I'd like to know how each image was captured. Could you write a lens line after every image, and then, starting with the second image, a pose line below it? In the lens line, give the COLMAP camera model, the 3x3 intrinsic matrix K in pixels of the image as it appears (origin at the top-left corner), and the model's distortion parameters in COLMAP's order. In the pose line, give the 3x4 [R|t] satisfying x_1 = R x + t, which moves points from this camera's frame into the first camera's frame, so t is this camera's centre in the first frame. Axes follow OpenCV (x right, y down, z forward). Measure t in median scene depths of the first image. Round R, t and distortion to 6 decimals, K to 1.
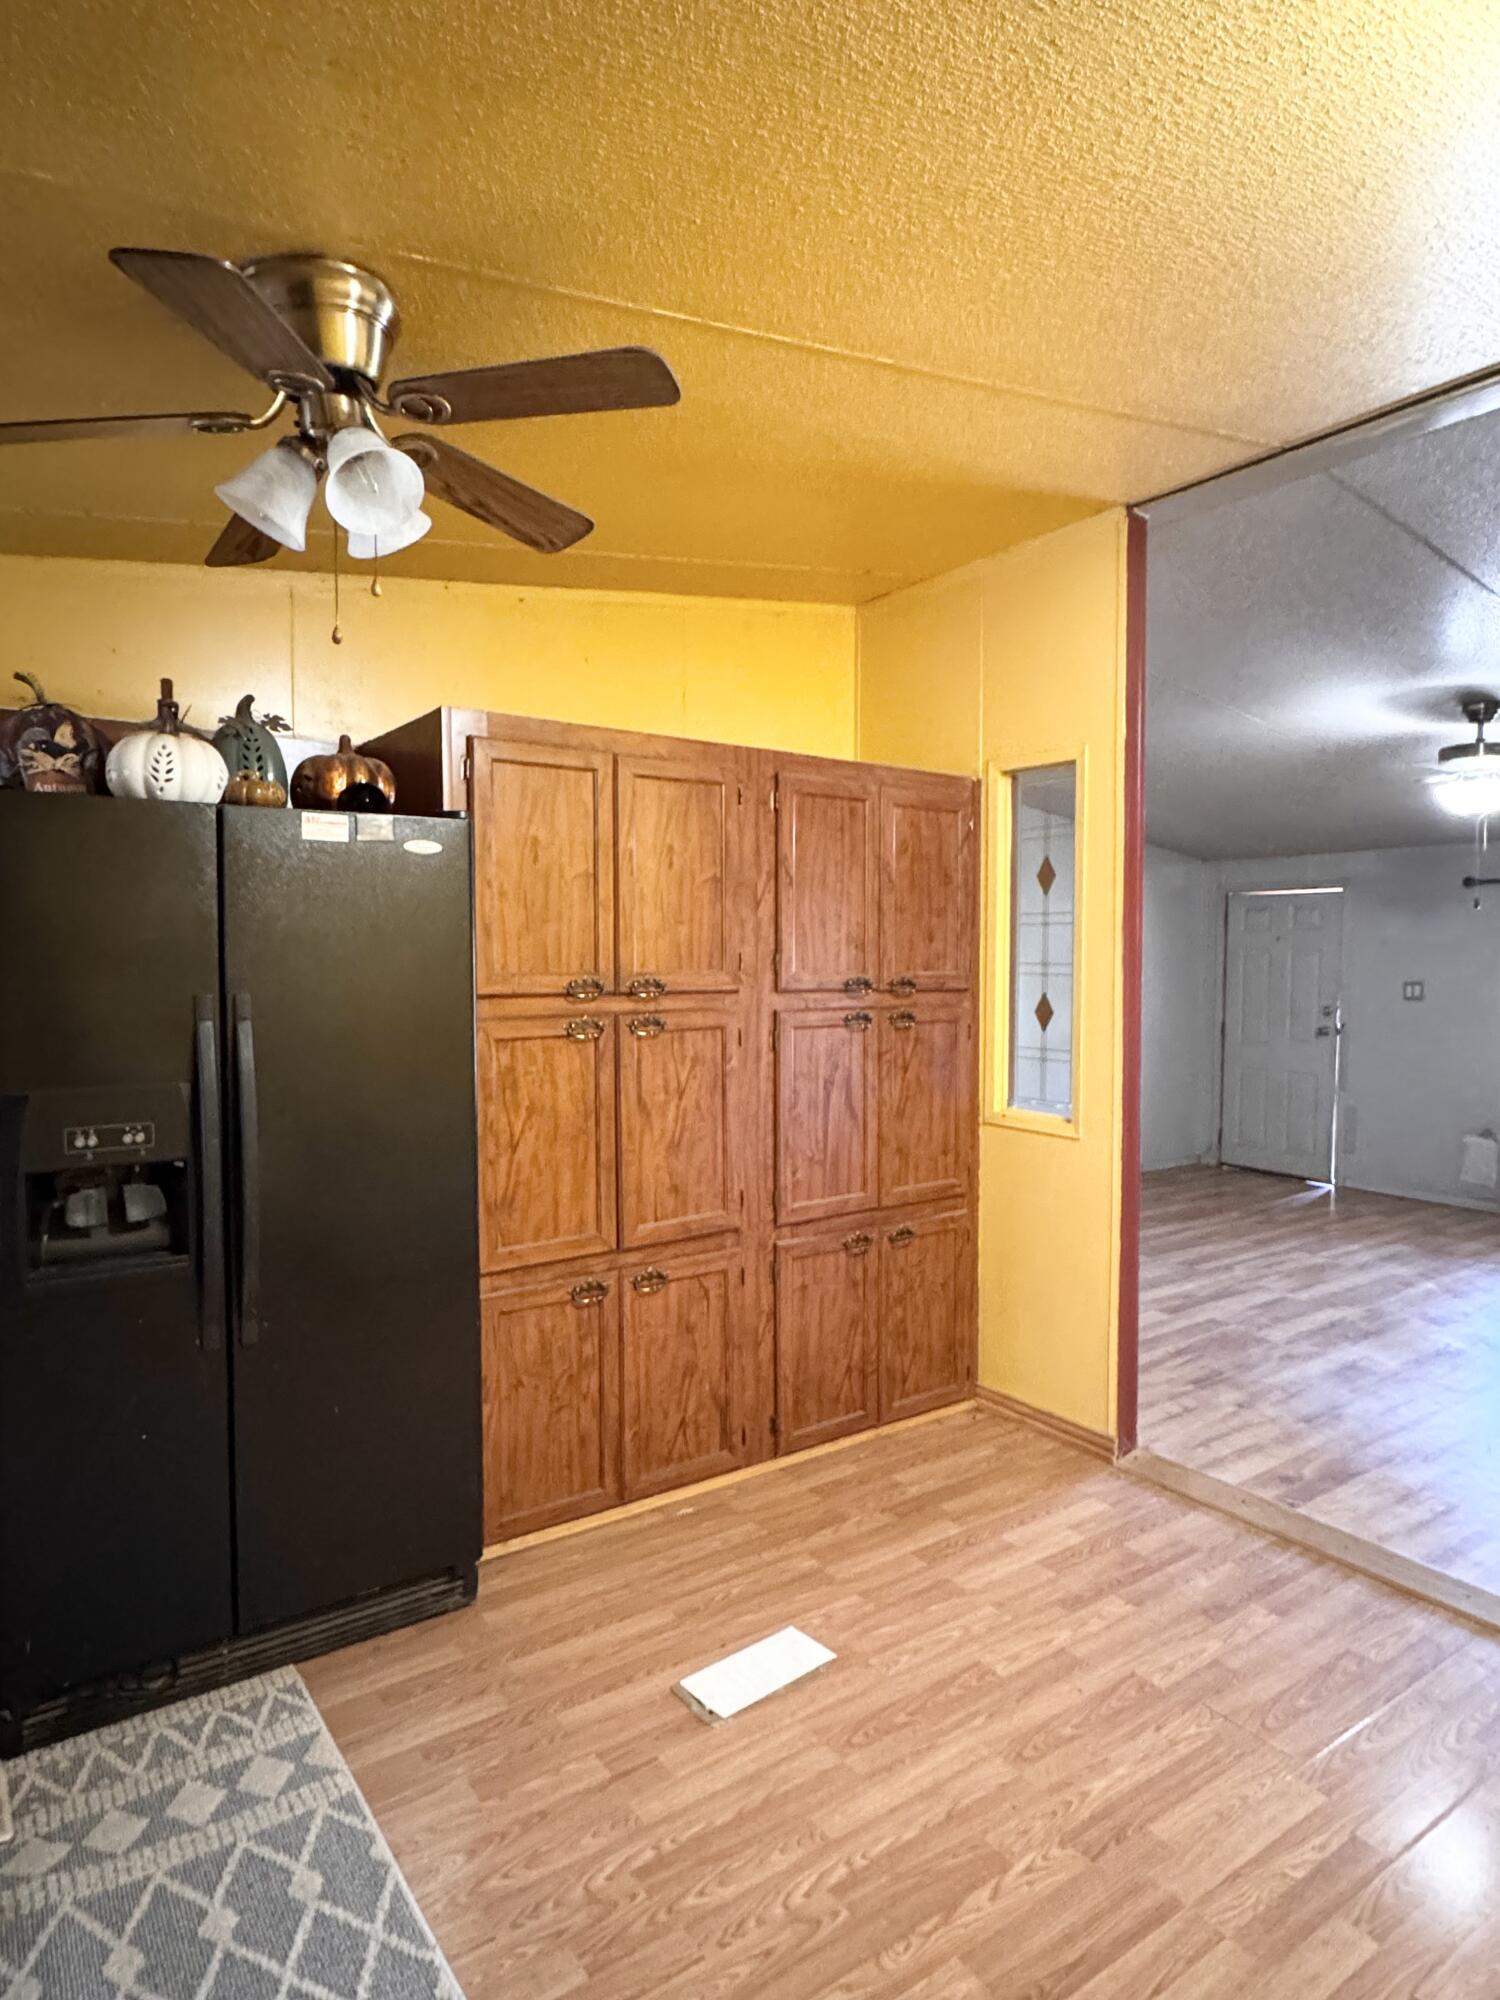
lens RADIAL K [[1151.7, 0, 750.0], [0, 1151.7, 1000.0], [0, 0, 1]] dist [-0.000601, 0.002264]
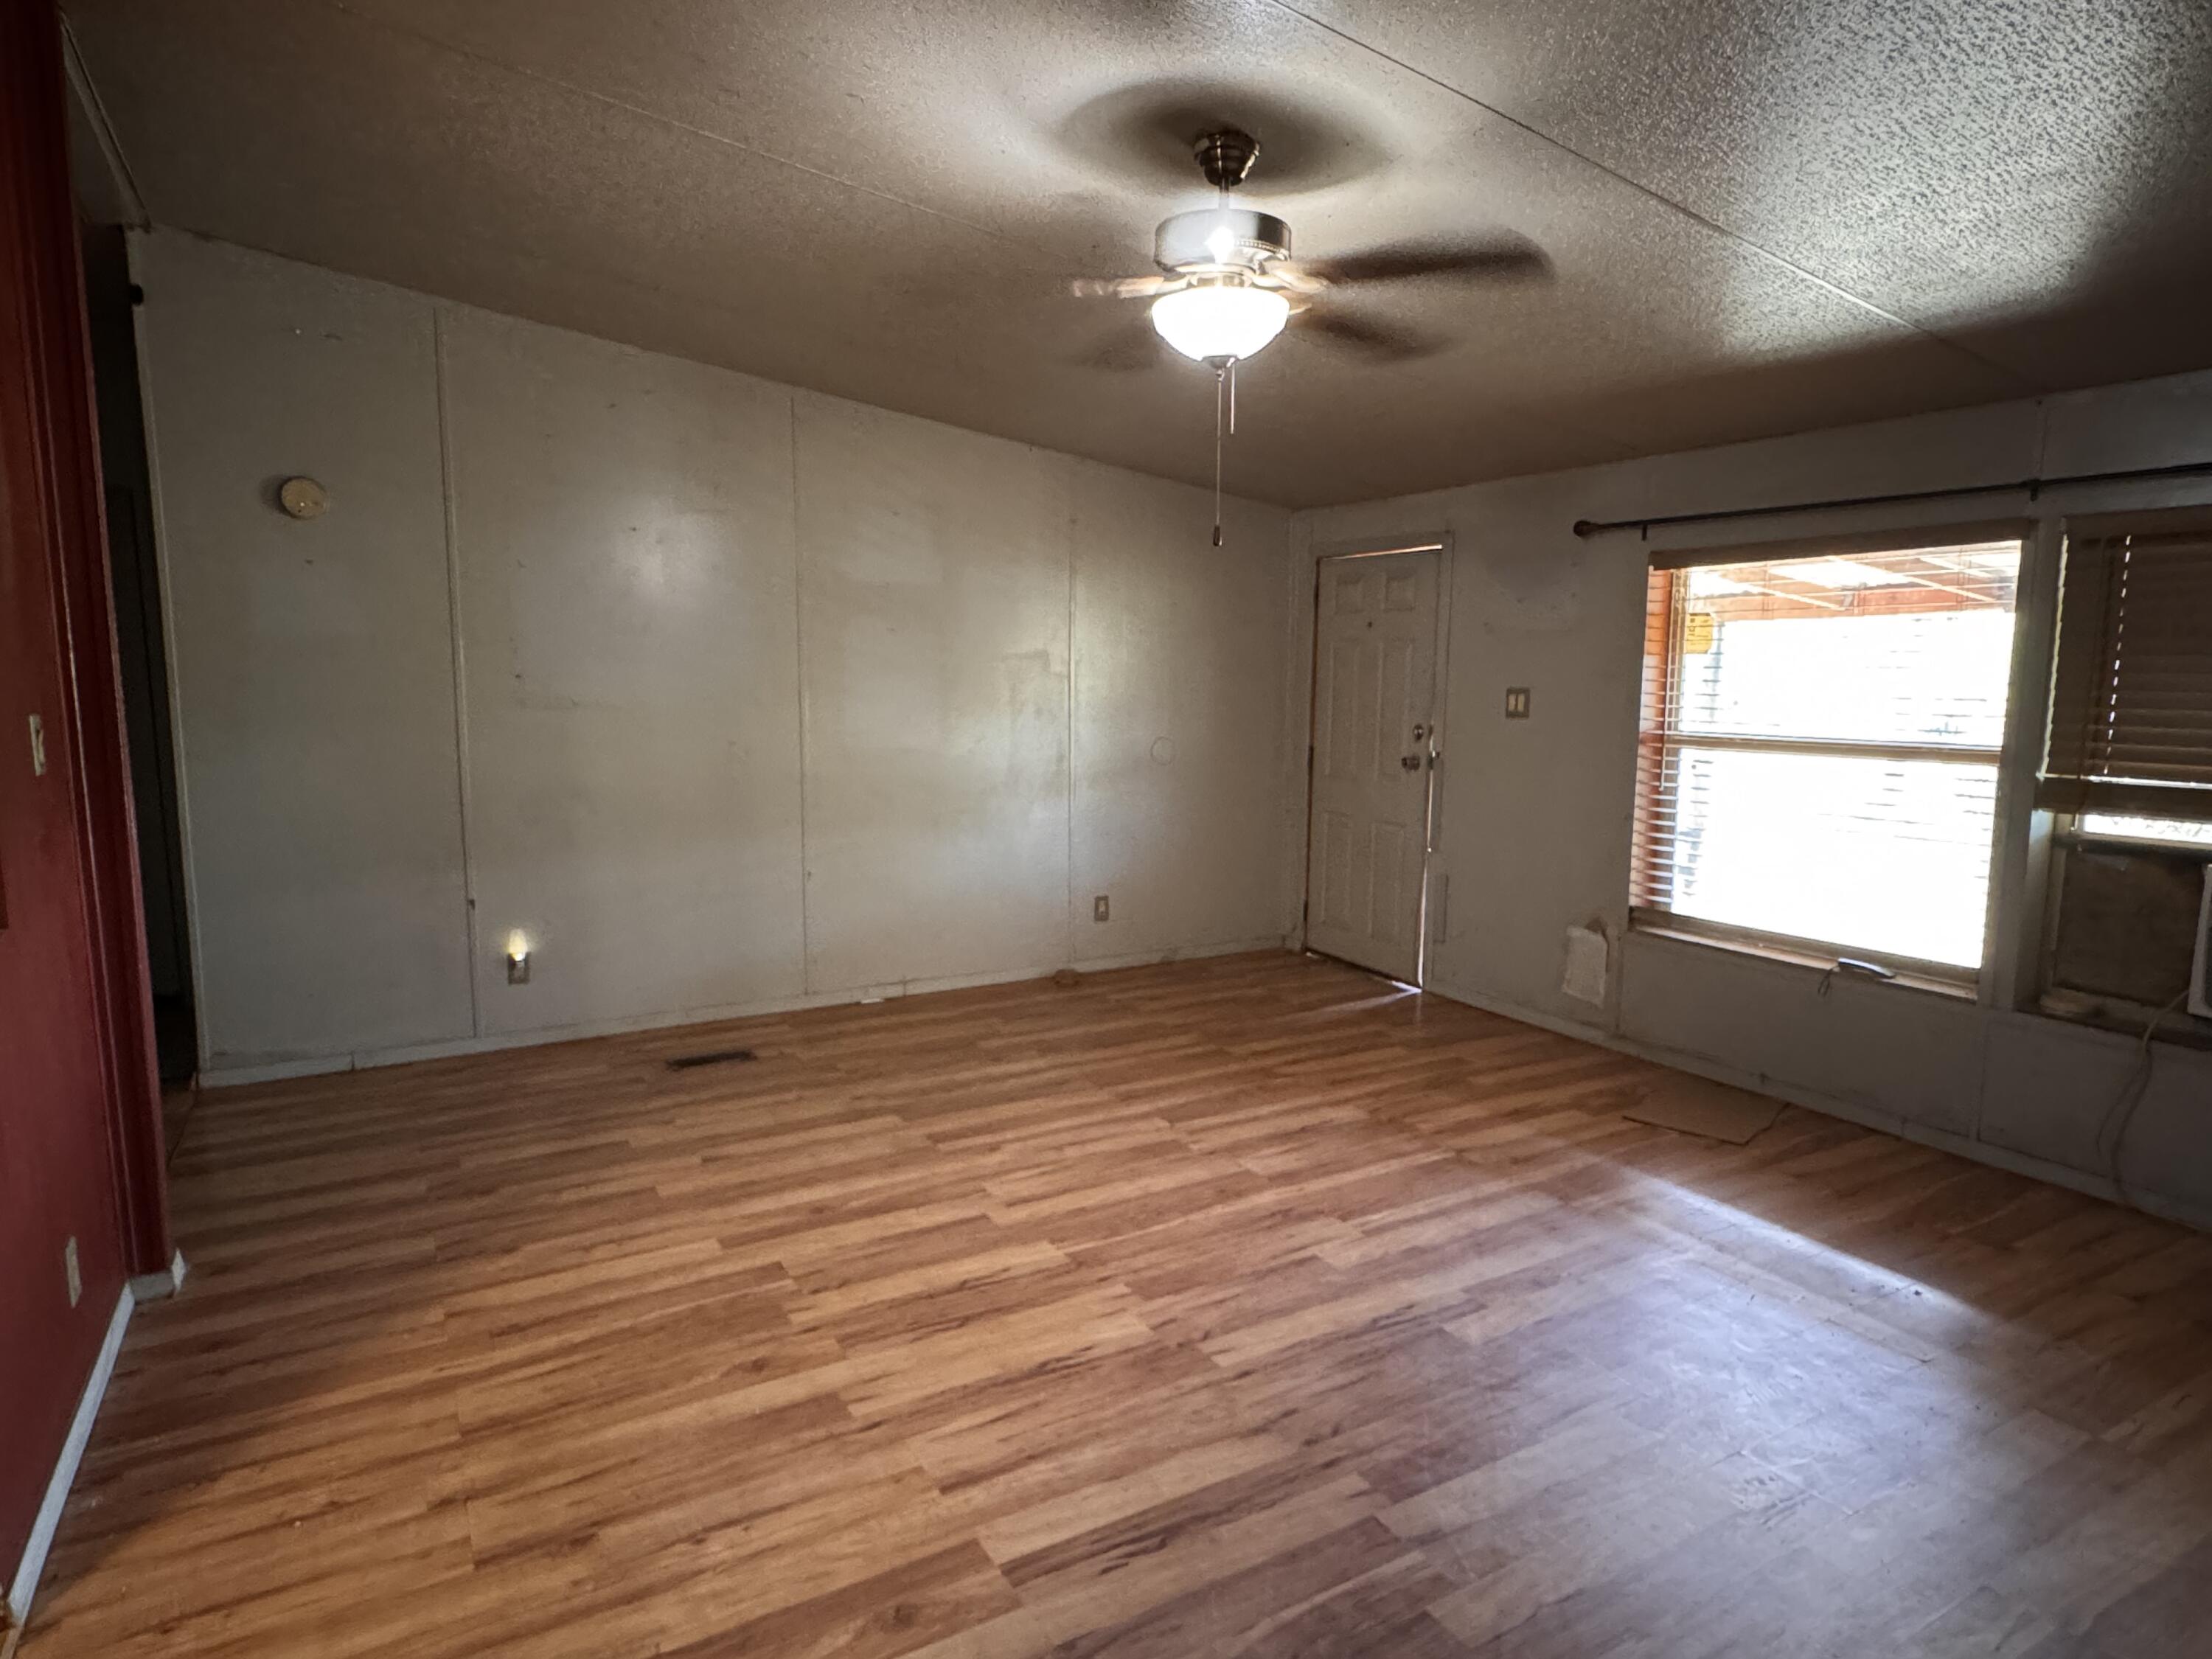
lens RADIAL K [[1281.6, 0, 1106.0], [0, 1281.6, 829.5], [0, 0, 1]] dist [-0.005367, -0.000882]
pose [[0.996371, 0.014392, -0.083888, 0.675071], [-0.006560, 0.995654, 0.092897, -0.003481], [0.084860, -0.092010, 0.992136, 0.426729]]
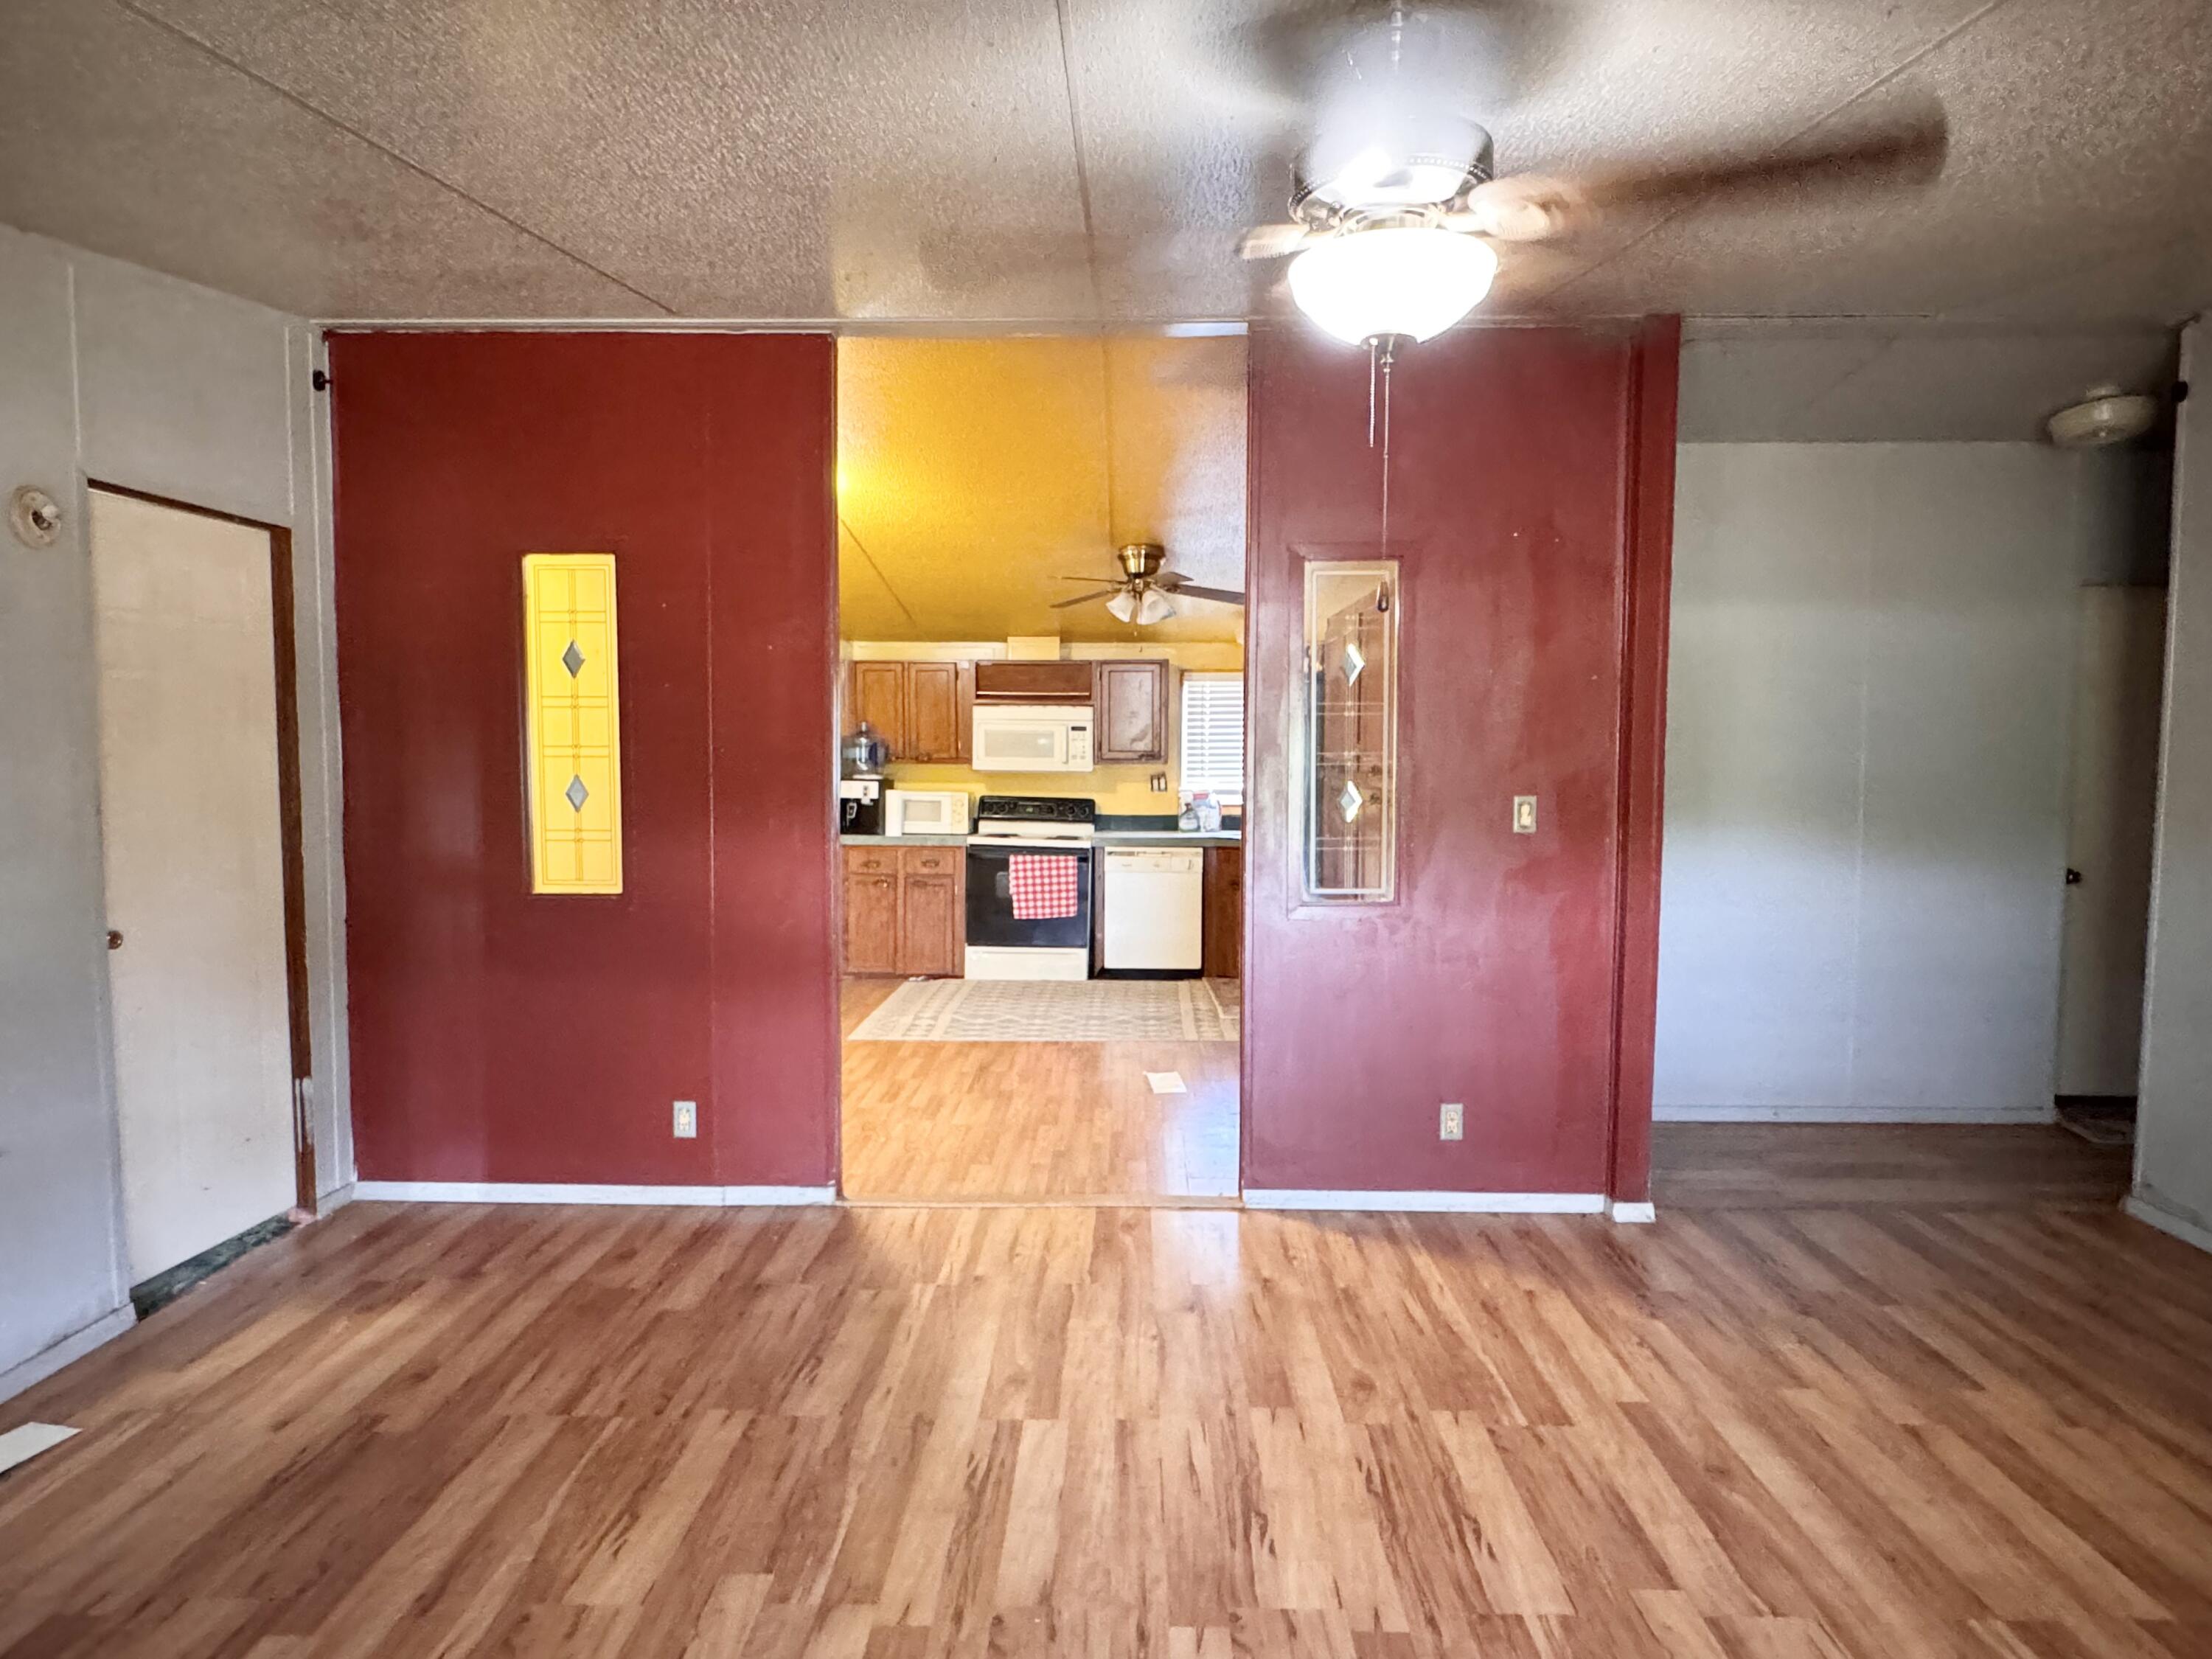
lens RADIAL K [[1266.5, 0, 1106.0], [0, 1266.5, 829.5], [0, 0, 1]] dist [0.005406, 0.001769]
pose [[-0.591126, 0.053862, -0.804779, 1.078956], [-0.029087, 0.995695, 0.088004, -0.048079], [0.806055, 0.075430, -0.587015, 1.254436]]
